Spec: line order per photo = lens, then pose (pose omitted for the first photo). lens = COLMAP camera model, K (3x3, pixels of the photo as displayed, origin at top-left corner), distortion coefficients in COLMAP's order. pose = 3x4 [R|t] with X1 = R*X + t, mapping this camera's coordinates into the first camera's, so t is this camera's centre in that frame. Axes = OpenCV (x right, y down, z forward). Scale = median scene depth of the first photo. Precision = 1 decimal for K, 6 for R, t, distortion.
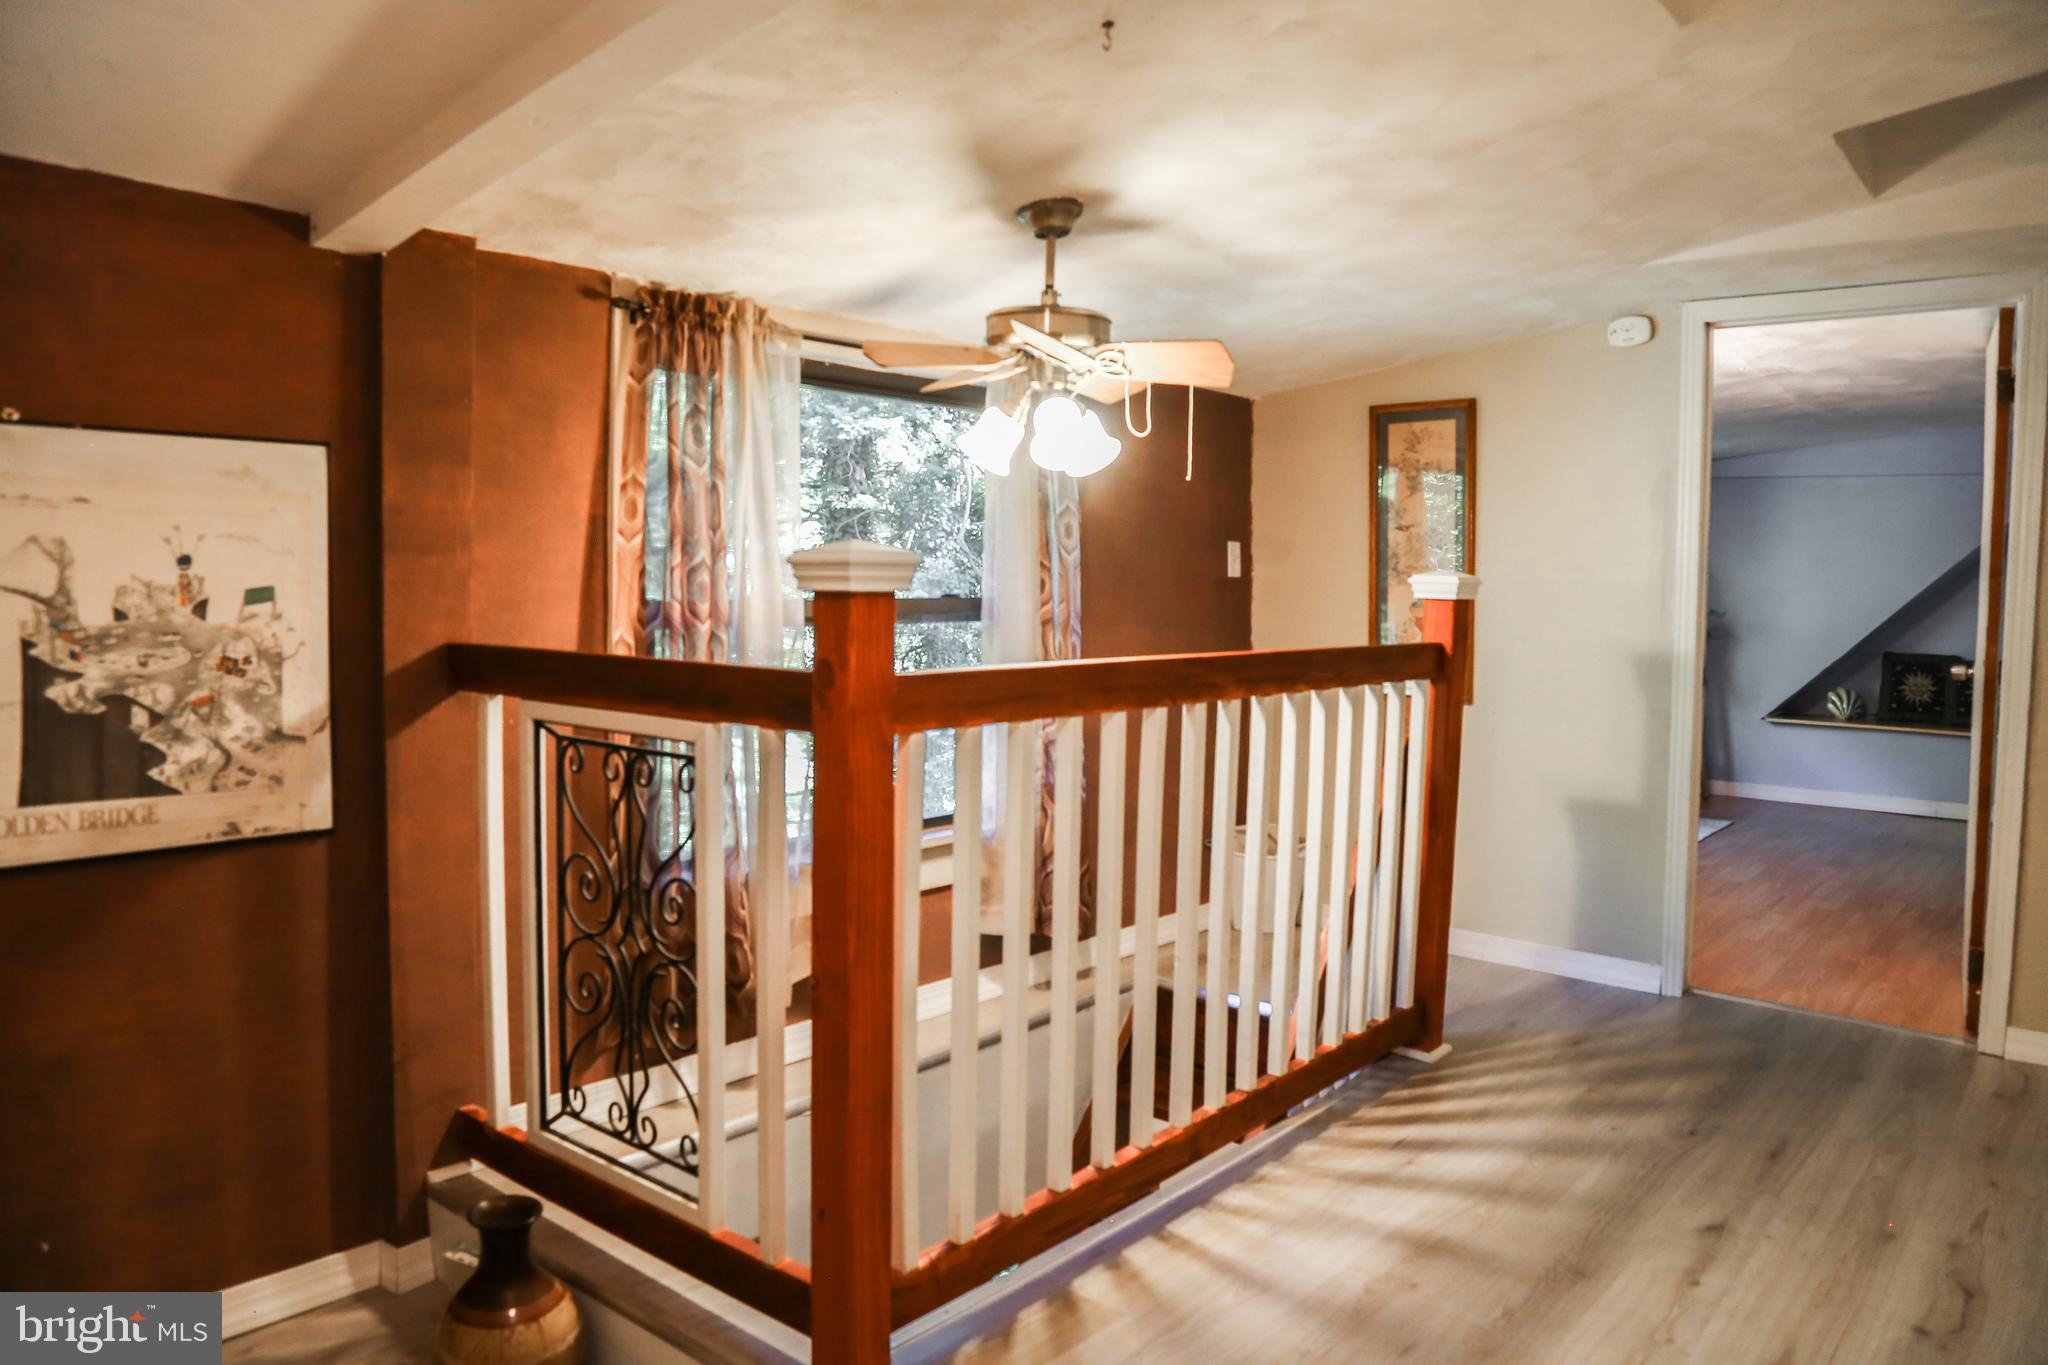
lens RADIAL K [[1414.5, 0, 1006.7], [0, 1414.5, 675.7], [0, 0, 1]] dist [-0.092712, 0.044824]
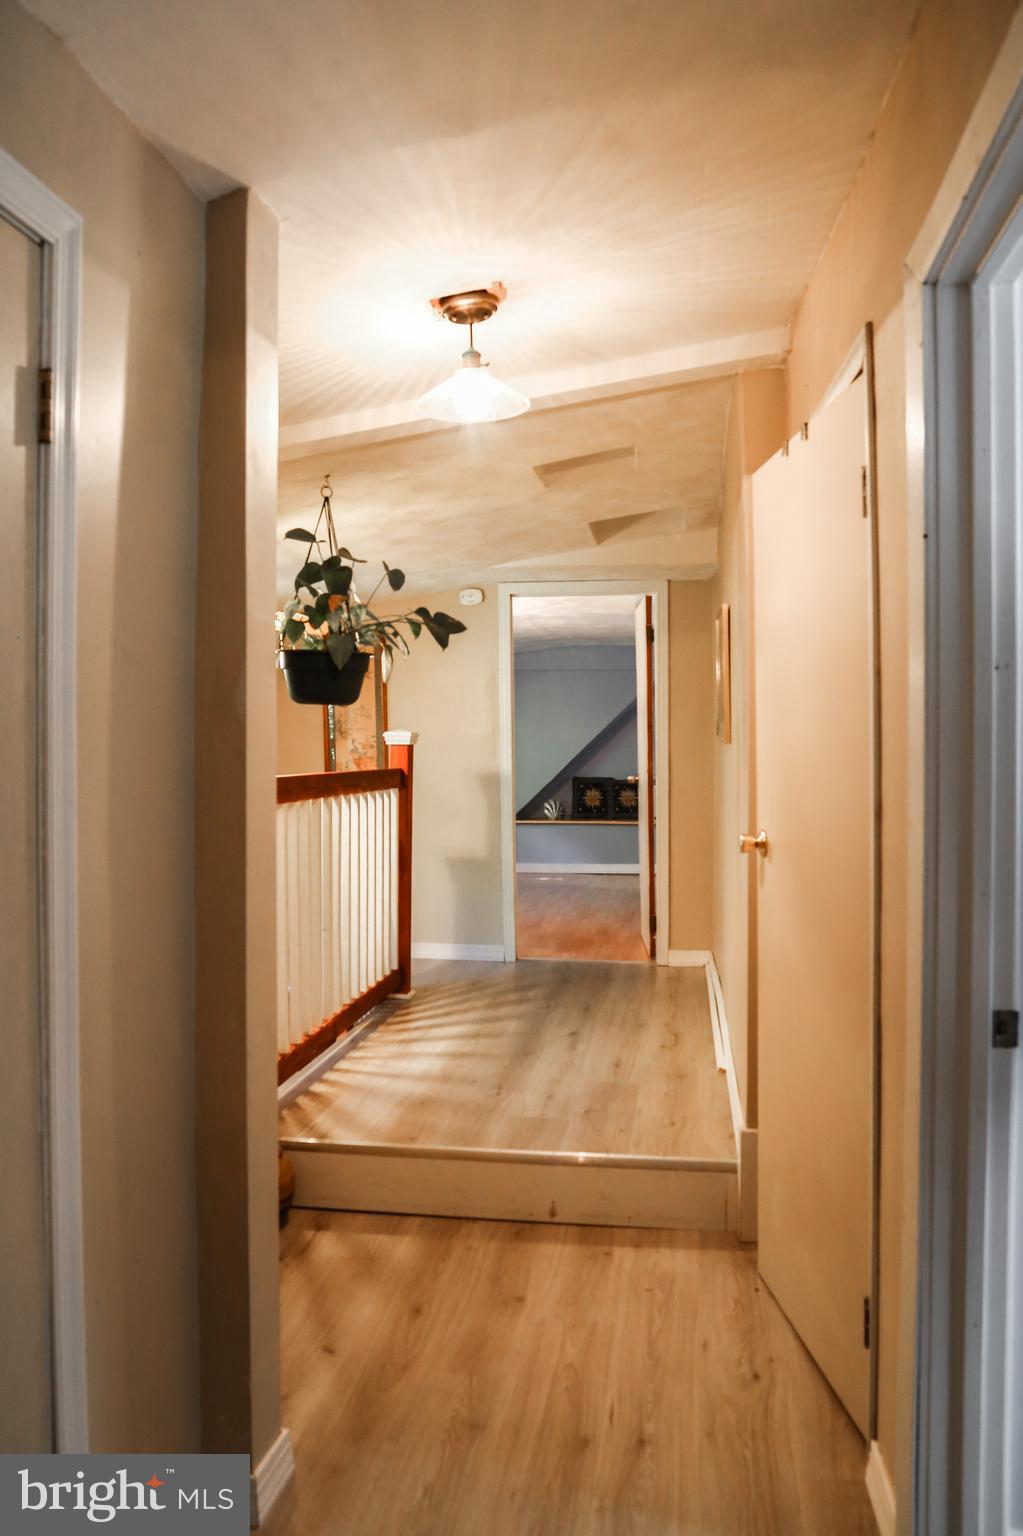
lens RADIAL K [[1060.9, 0, 515.6], [0, 1060.9, 764.4], [0, 0, 1]] dist [-0.092712, 0.044824]
pose [[0.863366, -0.027422, 0.503833, -0.253015], [0.050570, 0.998197, -0.032327, 0.022847], [-0.502038, 0.053389, 0.863196, -0.265397]]
